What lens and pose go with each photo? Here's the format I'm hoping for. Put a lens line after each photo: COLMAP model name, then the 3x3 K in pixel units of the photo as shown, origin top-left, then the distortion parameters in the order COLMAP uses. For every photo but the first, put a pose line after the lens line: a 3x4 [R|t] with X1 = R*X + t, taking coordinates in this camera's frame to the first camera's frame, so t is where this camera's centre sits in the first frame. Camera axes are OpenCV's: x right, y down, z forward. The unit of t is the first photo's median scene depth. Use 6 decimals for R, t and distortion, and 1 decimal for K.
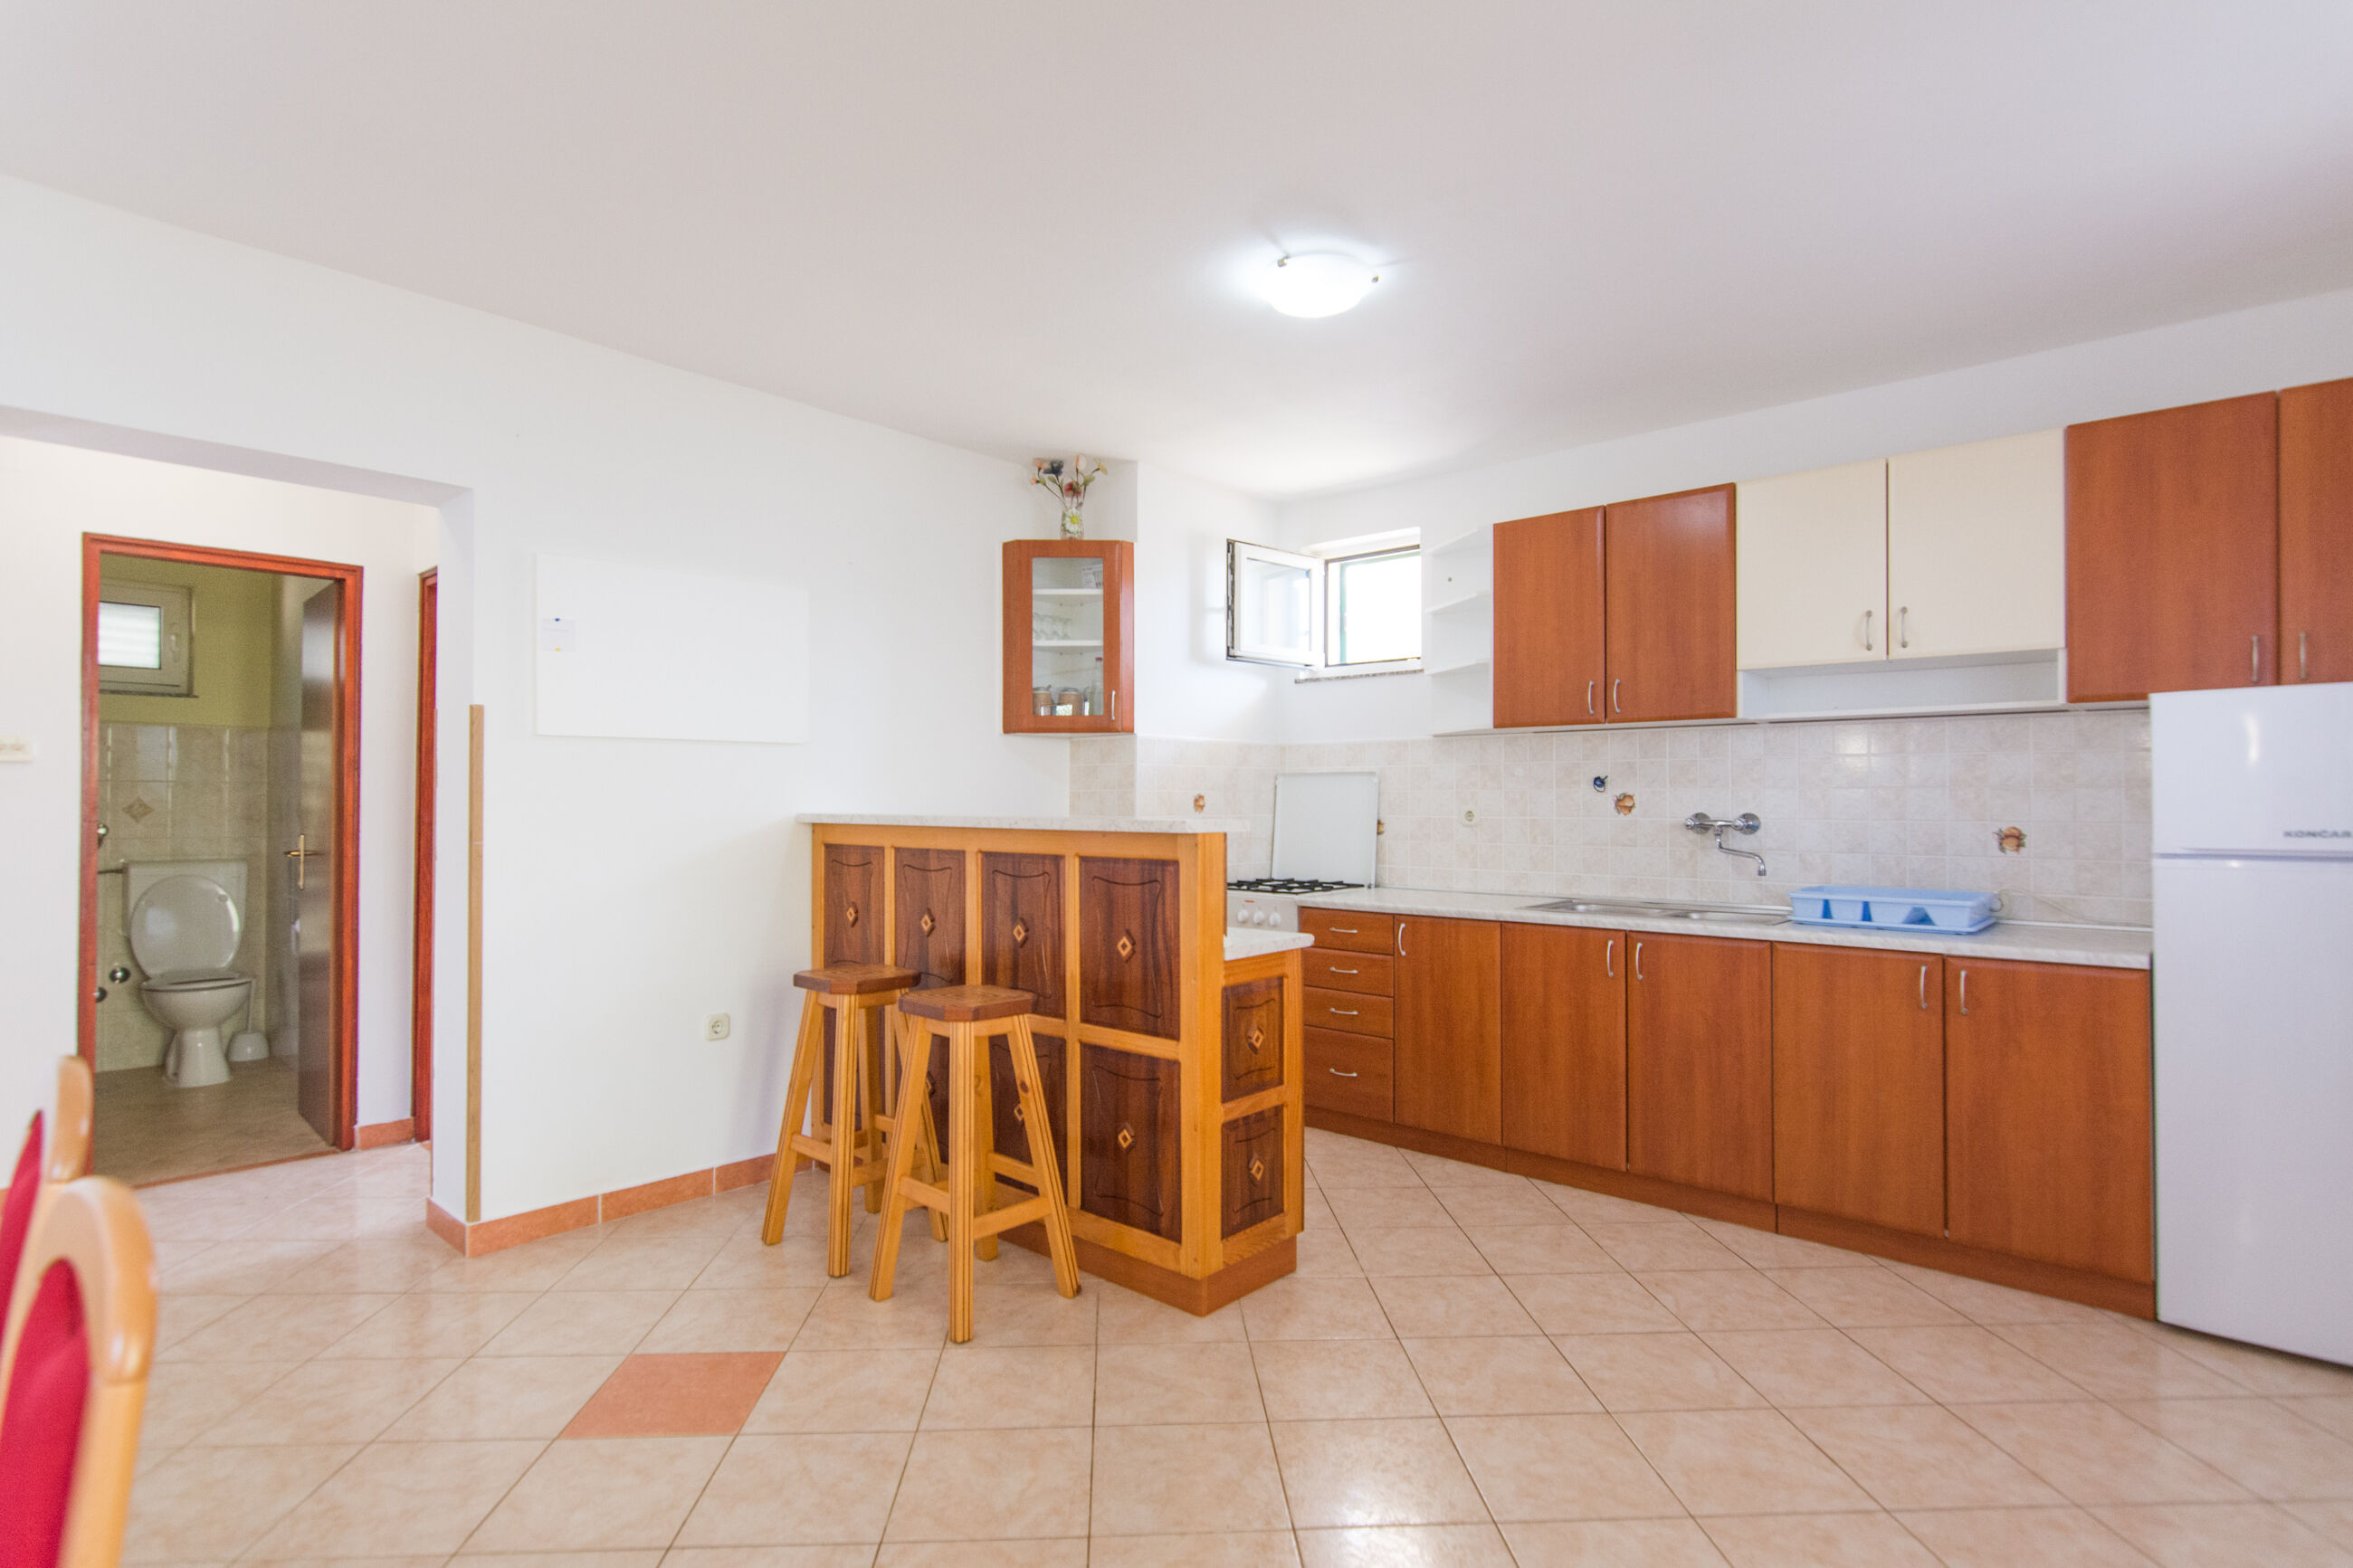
lens RADIAL K [[1161.6, 0, 1176.5], [0, 1161.6, 784.0], [0, 0, 1]] dist [-0.000723, 0.000579]
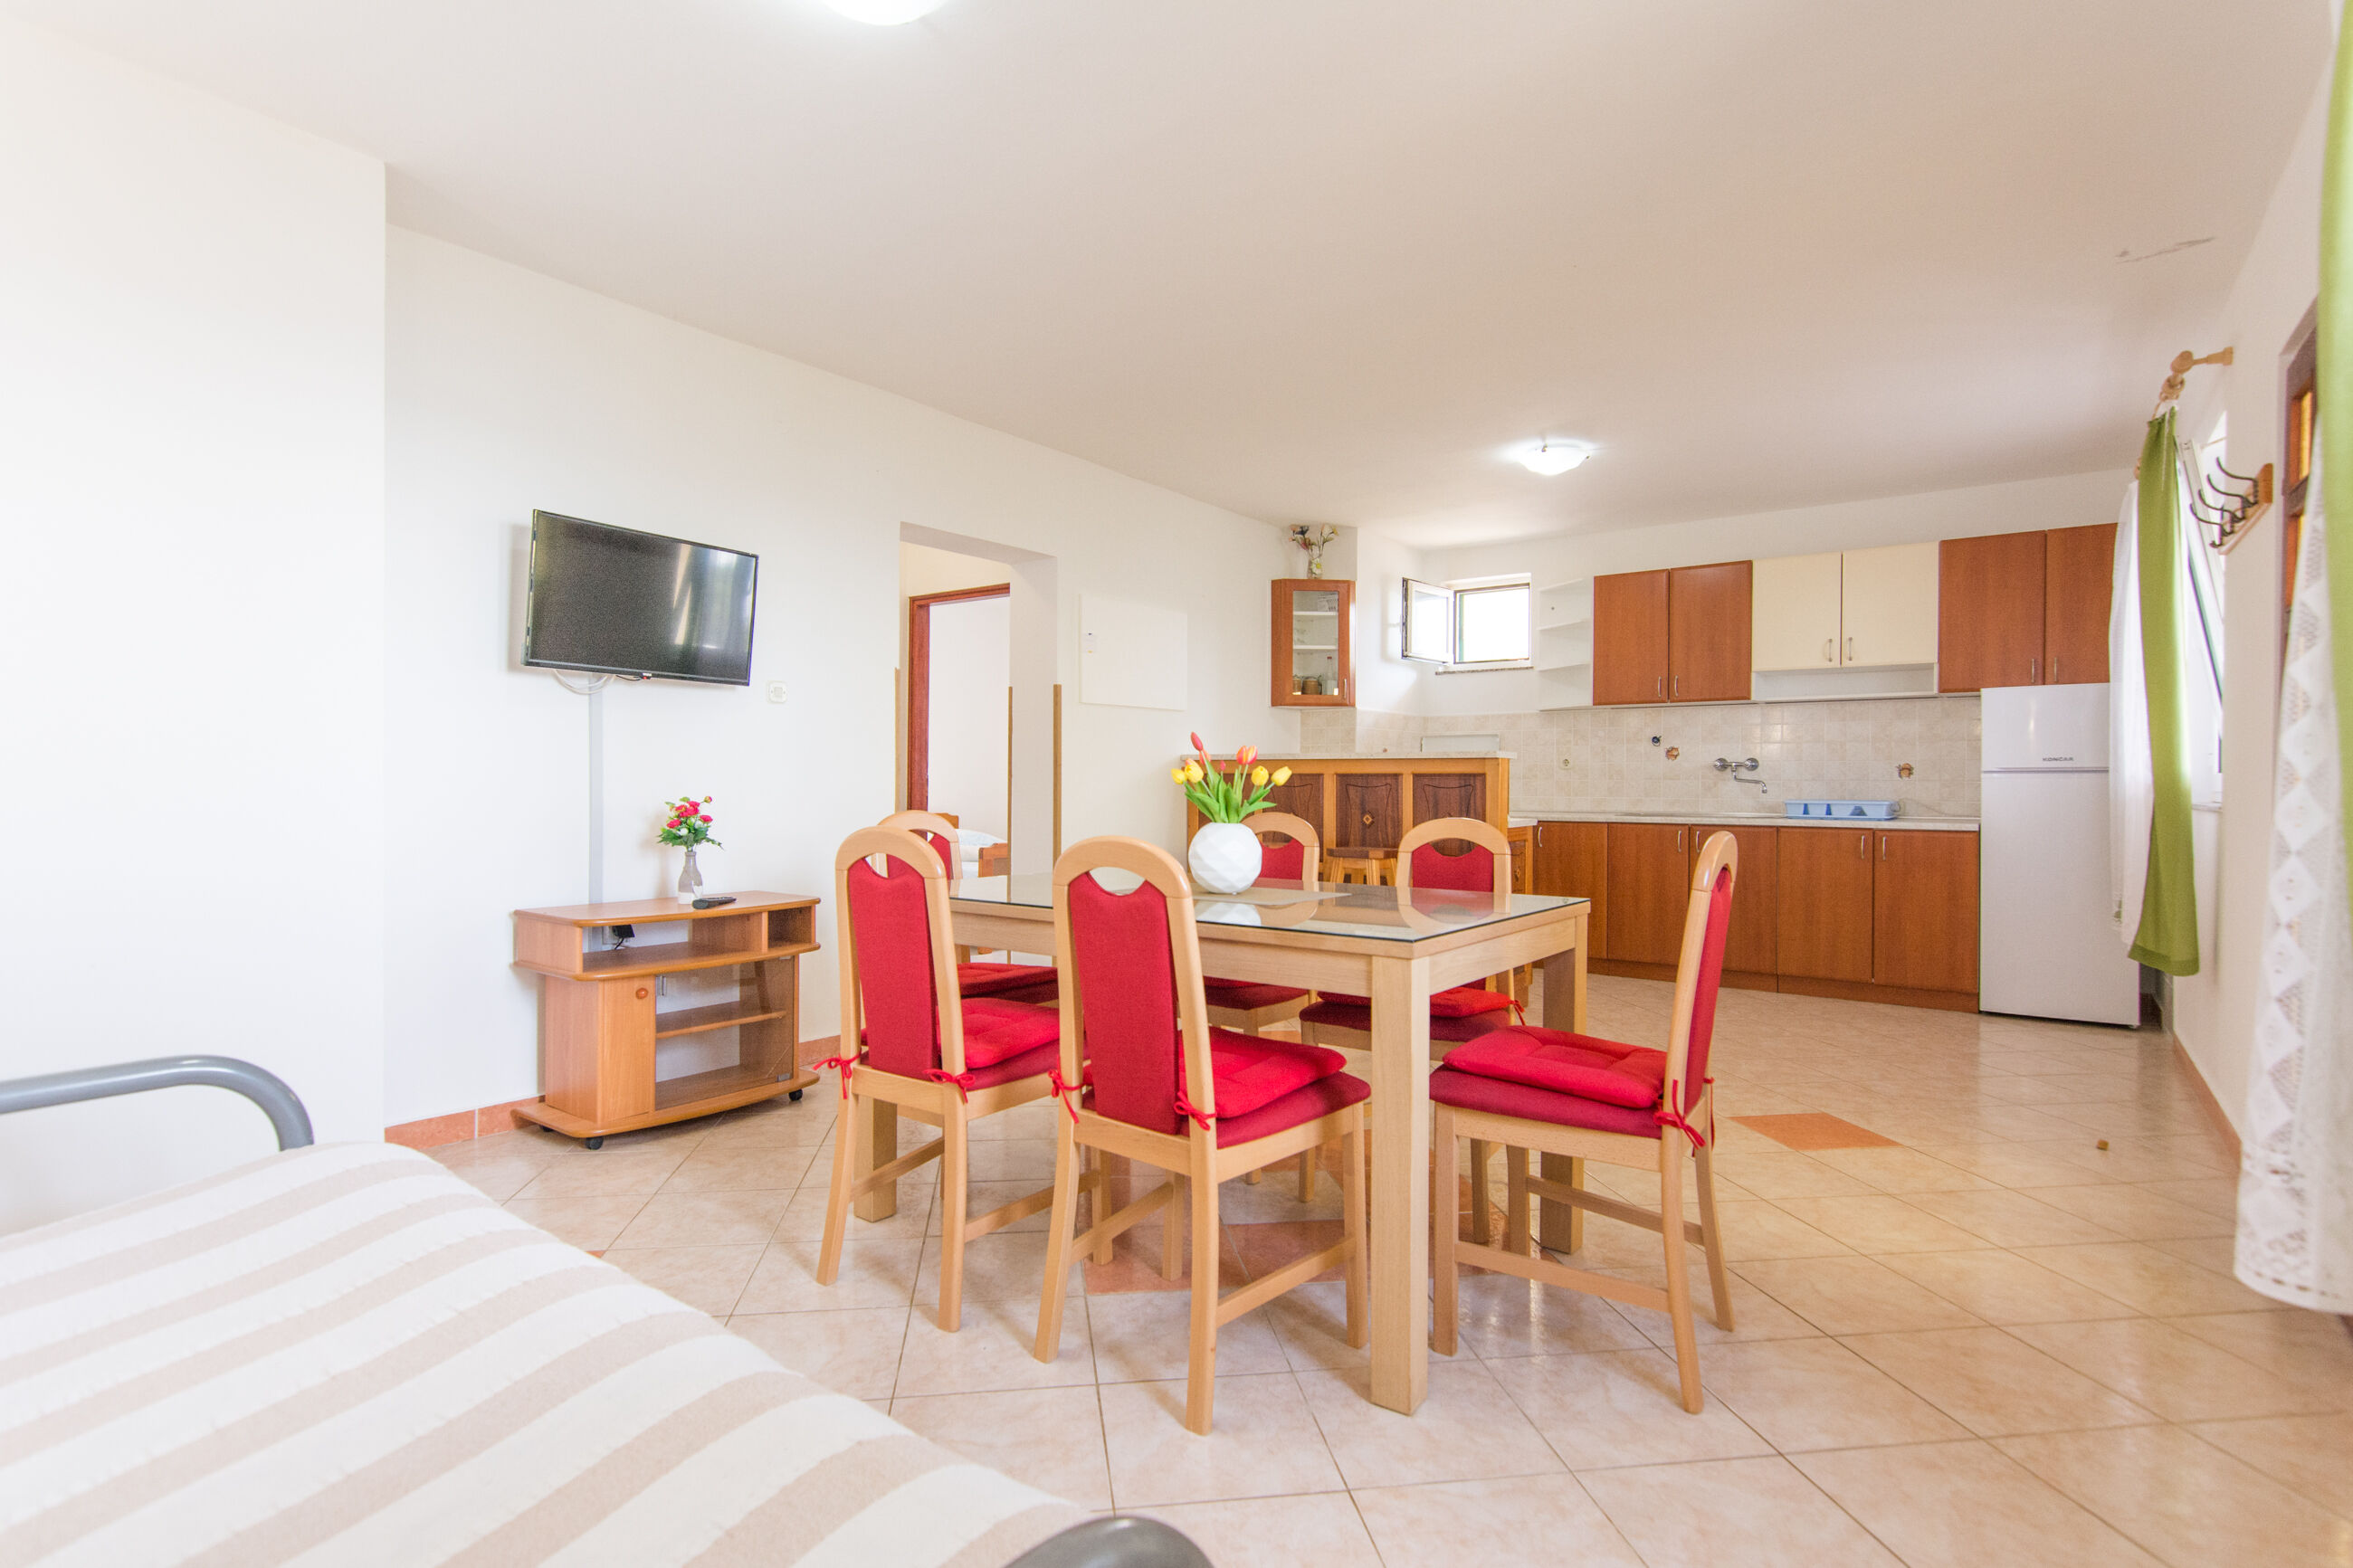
lens RADIAL K [[1140.6, 0, 1176.5], [0, 1140.6, 784.0], [0, 0, 1]] dist [0.001565, -0.000034]
pose [[0.996392, 0.003327, 0.084809, -0.472631], [-0.004645, 0.999872, 0.015339, 0.042141], [-0.084747, -0.015677, 0.996279, -0.563010]]
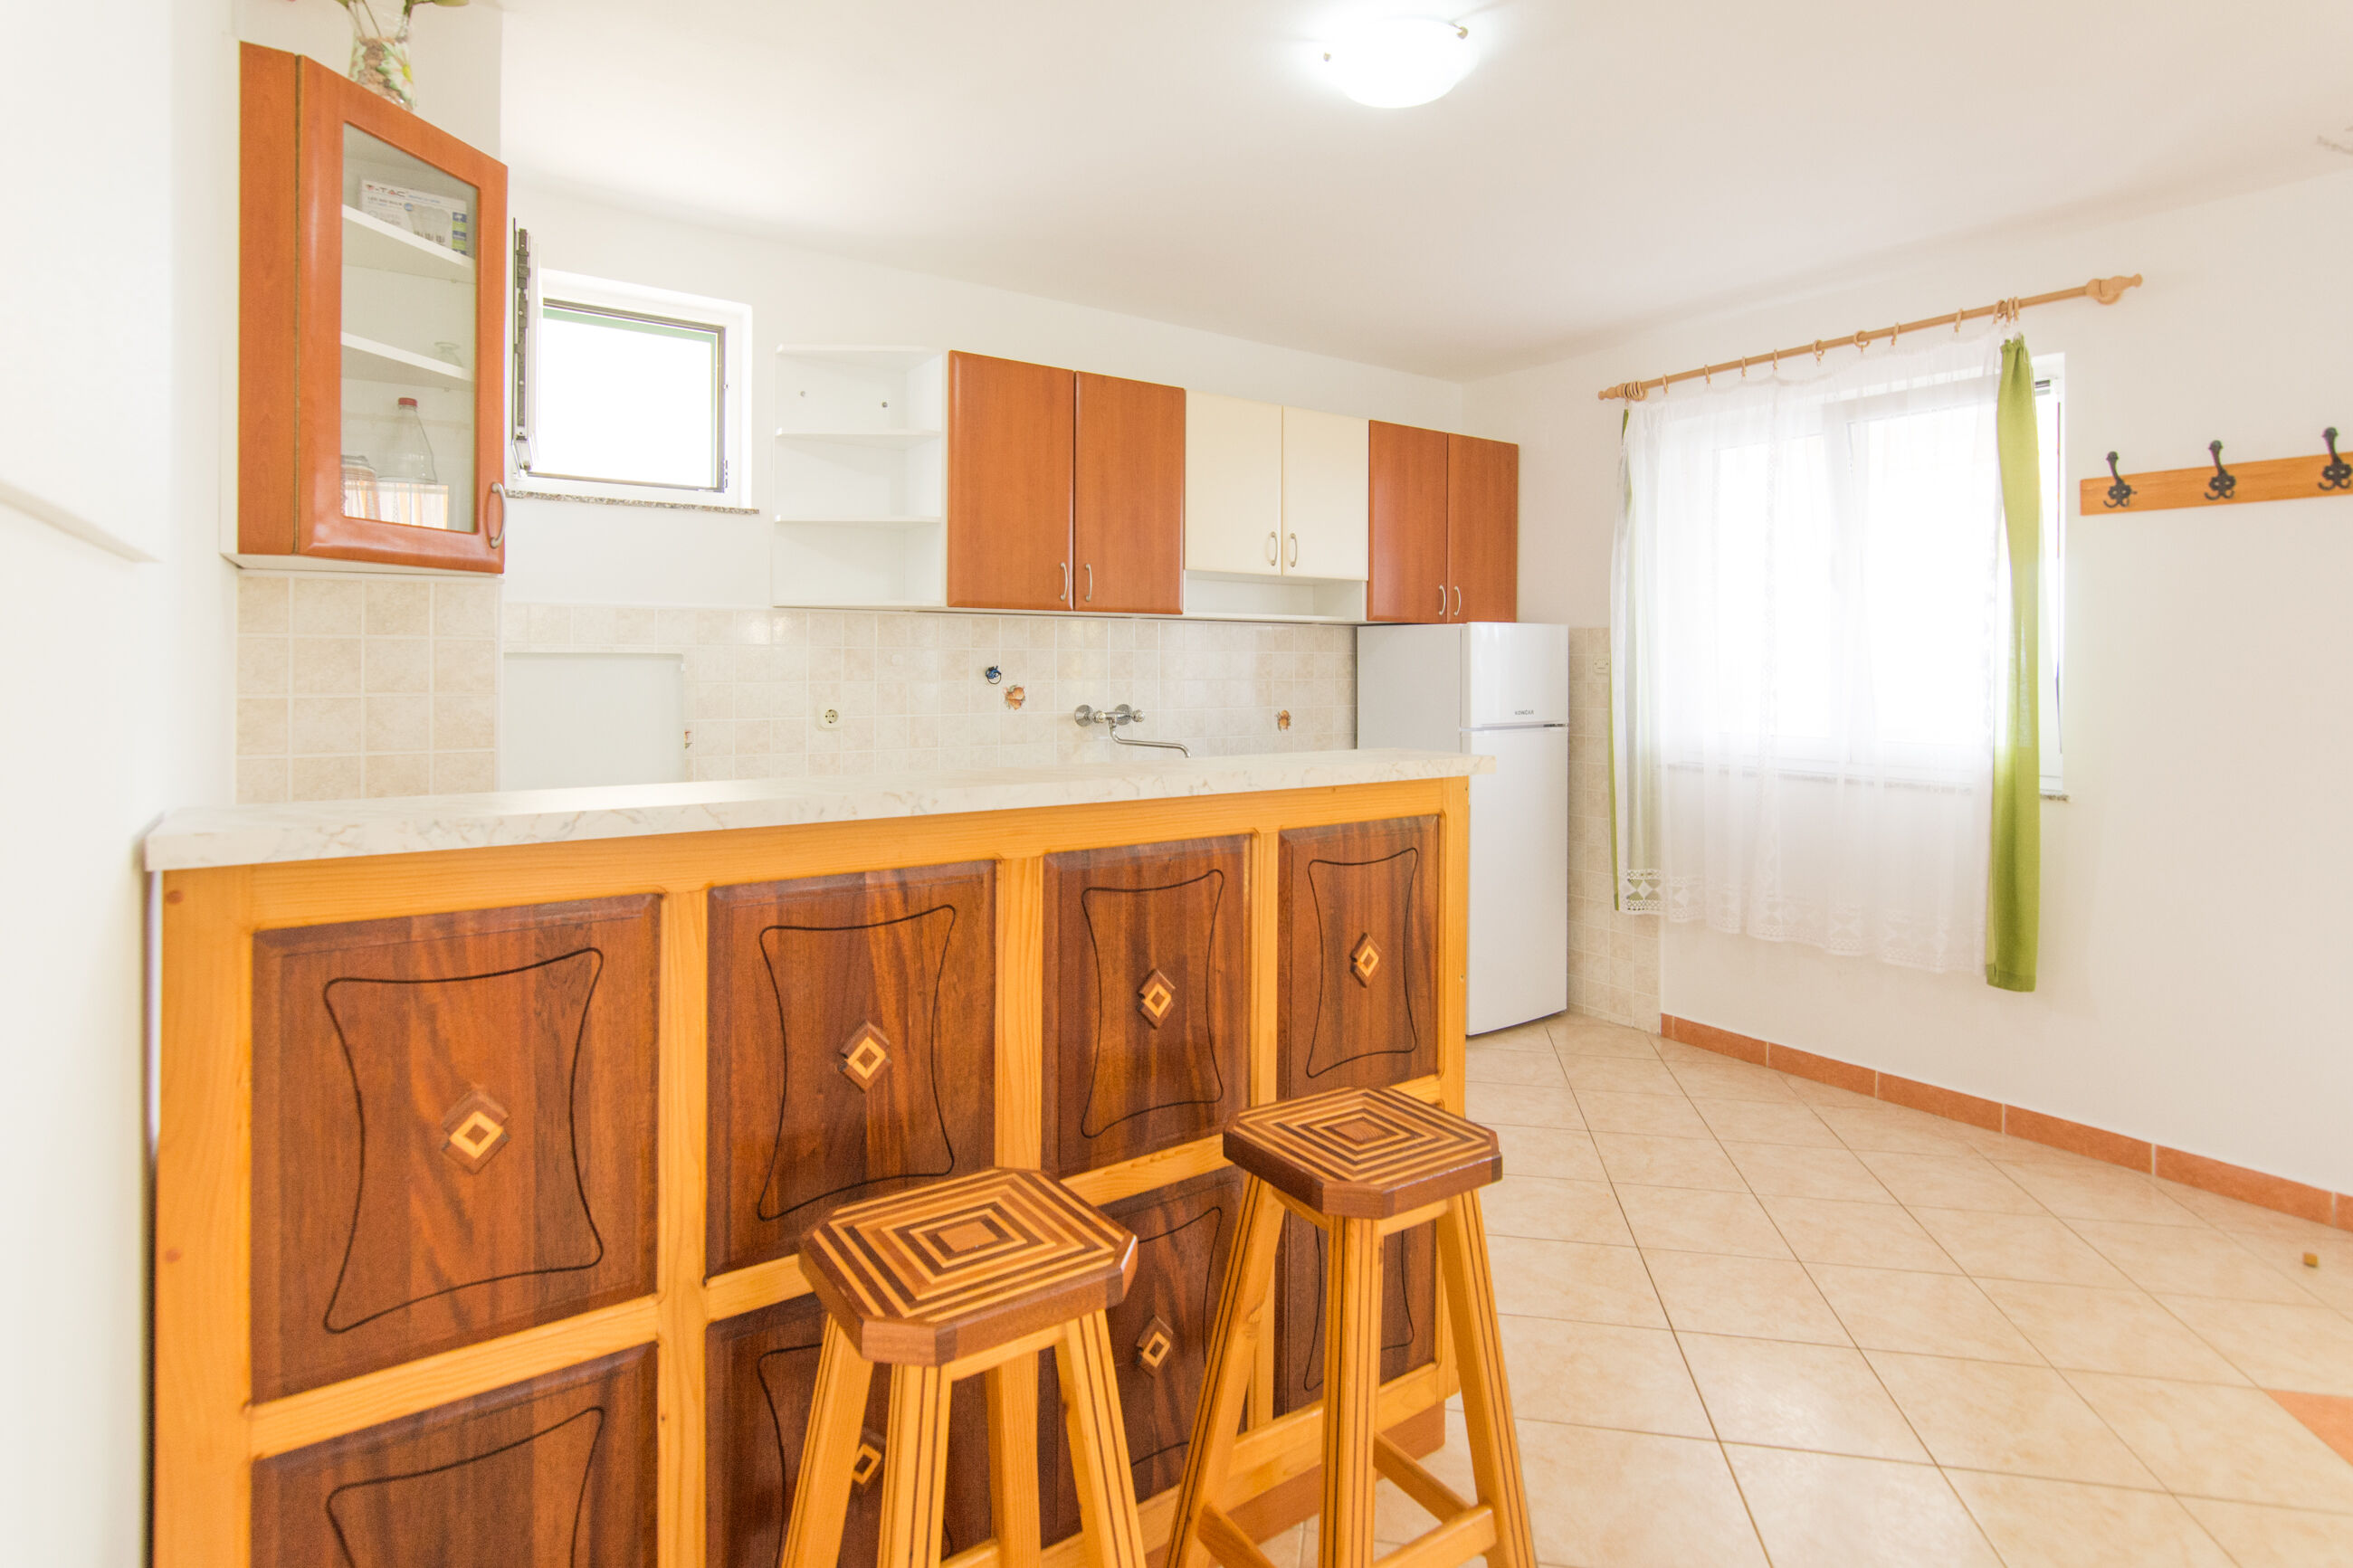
lens RADIAL K [[1176.4, 0, 1177.2], [0, 1176.4, 664.6], [0, 0, 1]] dist [-0.001612, 0.000022]
pose [[0.232383, -0.002707, 0.972621, -0.528471], [-0.019906, 0.999773, 0.007539, -0.019567], [-0.972421, -0.021113, 0.232276, 0.731117]]
